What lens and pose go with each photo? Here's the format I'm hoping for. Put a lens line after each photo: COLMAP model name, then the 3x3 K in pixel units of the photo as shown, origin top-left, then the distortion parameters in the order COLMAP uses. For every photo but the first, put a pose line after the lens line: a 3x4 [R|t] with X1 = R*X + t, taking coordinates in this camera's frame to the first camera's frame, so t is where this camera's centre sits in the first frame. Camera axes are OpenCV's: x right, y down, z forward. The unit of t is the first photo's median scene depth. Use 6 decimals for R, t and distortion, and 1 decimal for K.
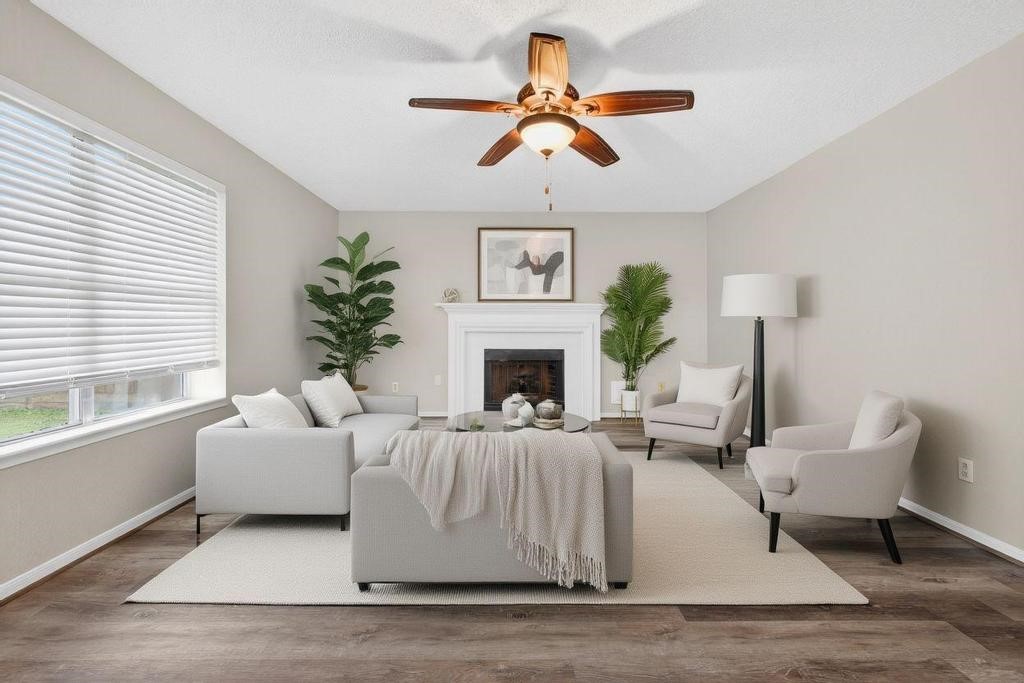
lens RADIAL K [[437.3, 0, 513.0], [0, 437.3, 328.9], [0, 0, 1]] dist [-0.000516, 0.000448]
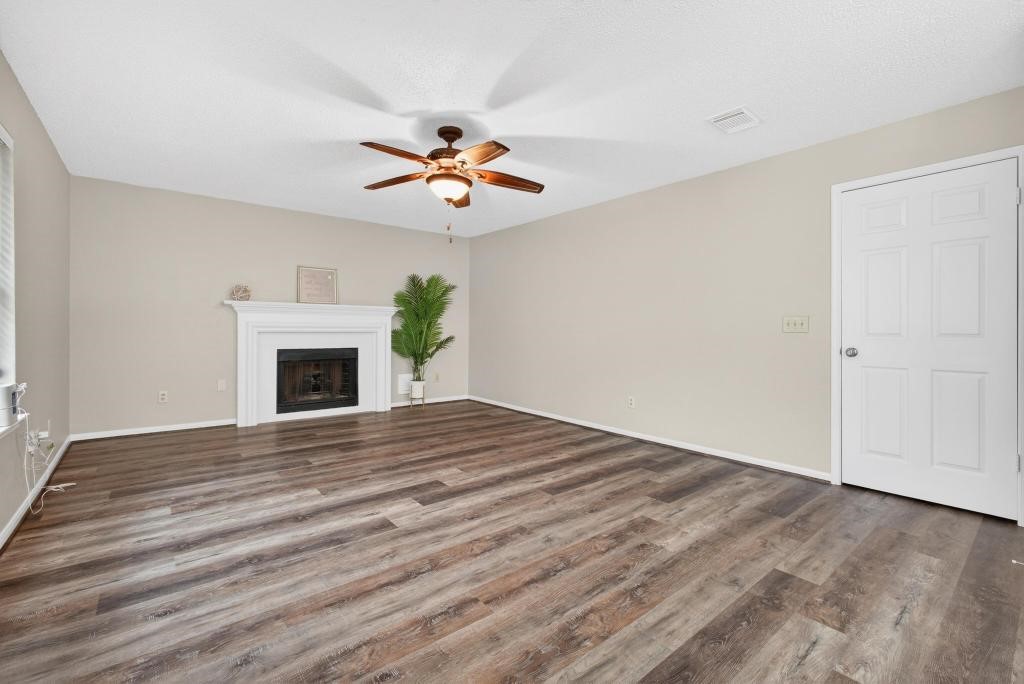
lens RADIAL K [[438.3, 0, 512.0], [0, 438.3, 342.0], [0, 0, 1]] dist [0.000997, 0.000298]
pose [[0.785732, -0.016218, 0.618355, -0.264174], [-0.002437, 0.999567, 0.029312, -0.000619], [-0.618563, -0.024538, 0.785352, -0.087358]]
